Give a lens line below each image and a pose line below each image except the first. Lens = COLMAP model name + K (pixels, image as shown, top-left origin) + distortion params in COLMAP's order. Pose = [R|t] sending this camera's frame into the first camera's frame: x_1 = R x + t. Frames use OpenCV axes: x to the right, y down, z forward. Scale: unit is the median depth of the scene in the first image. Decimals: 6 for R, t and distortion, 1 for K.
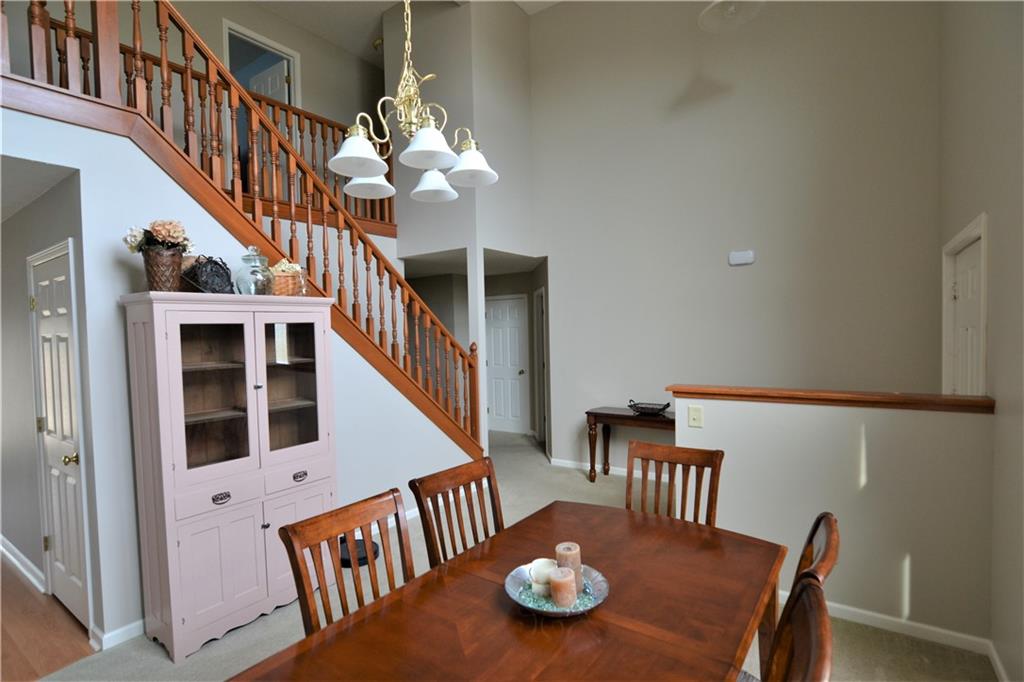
lens RADIAL K [[503.5, 0, 511.6], [0, 503.5, 346.3], [0, 0, 1]] dist [-0.039186, 0.014972]
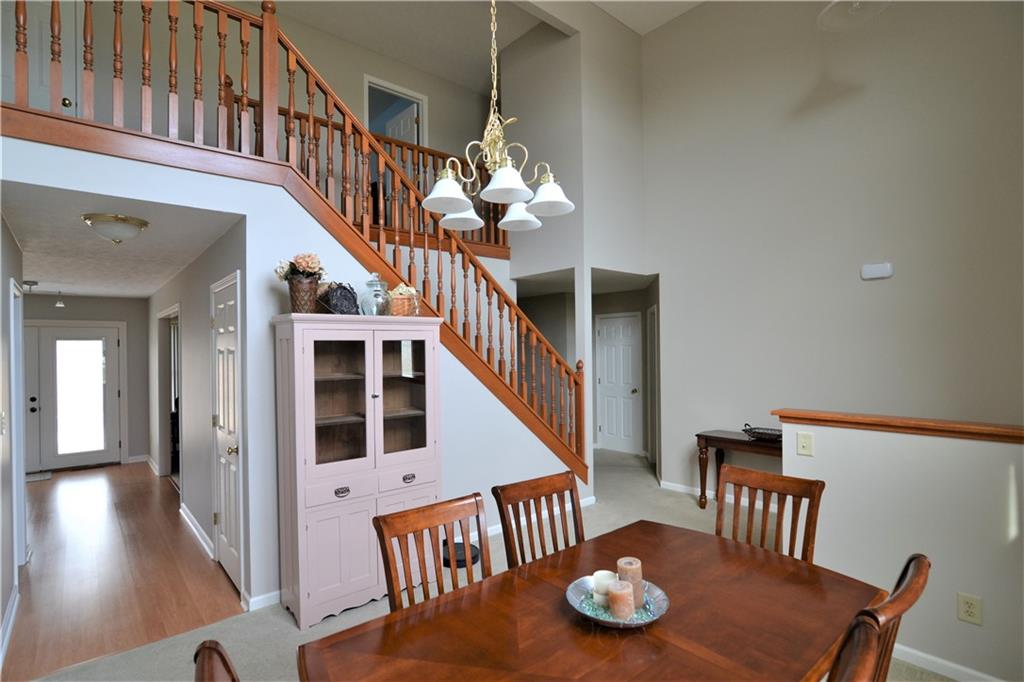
lens RADIAL K [[503.5, 0, 511.6], [0, 503.5, 346.3], [0, 0, 1]] dist [-0.039186, 0.014972]
pose [[0.970402, 0.010483, -0.241269, 0.070153], [-0.018663, 0.999325, -0.031643, -0.001979], [0.240774, 0.035209, 0.969942, -0.039323]]
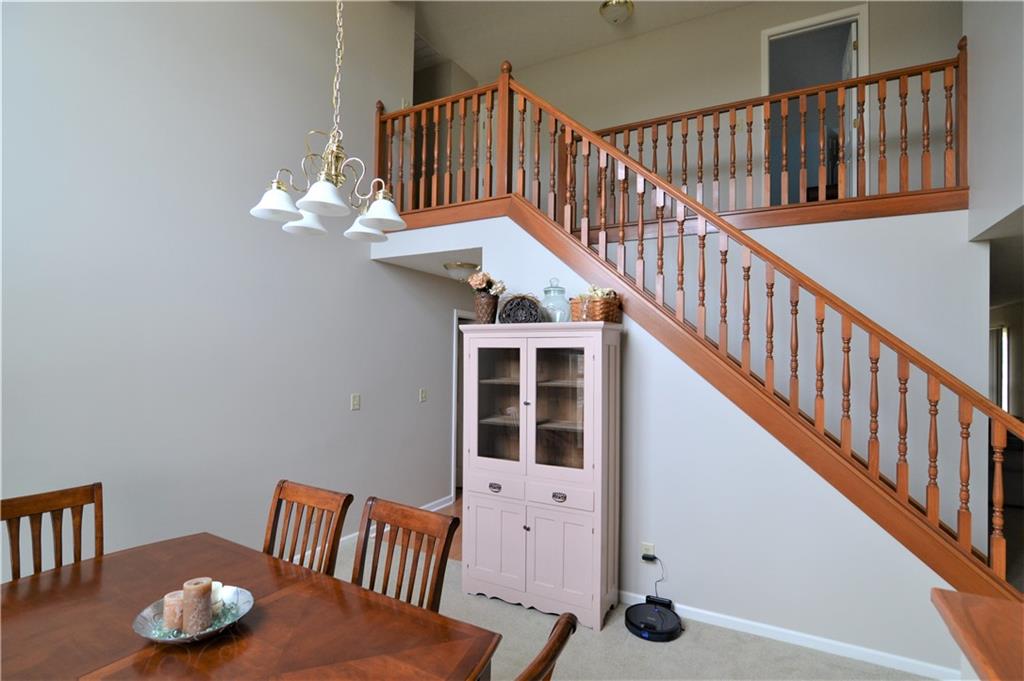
lens RADIAL K [[503.5, 0, 511.6], [0, 503.5, 345.8], [0, 0, 1]] dist [-0.039186, 0.014972]
pose [[0.114042, 0.009359, -0.993432, 0.658751], [-0.048488, 0.998816, 0.003843, -0.055736], [0.992292, 0.047731, 0.114361, 0.864272]]
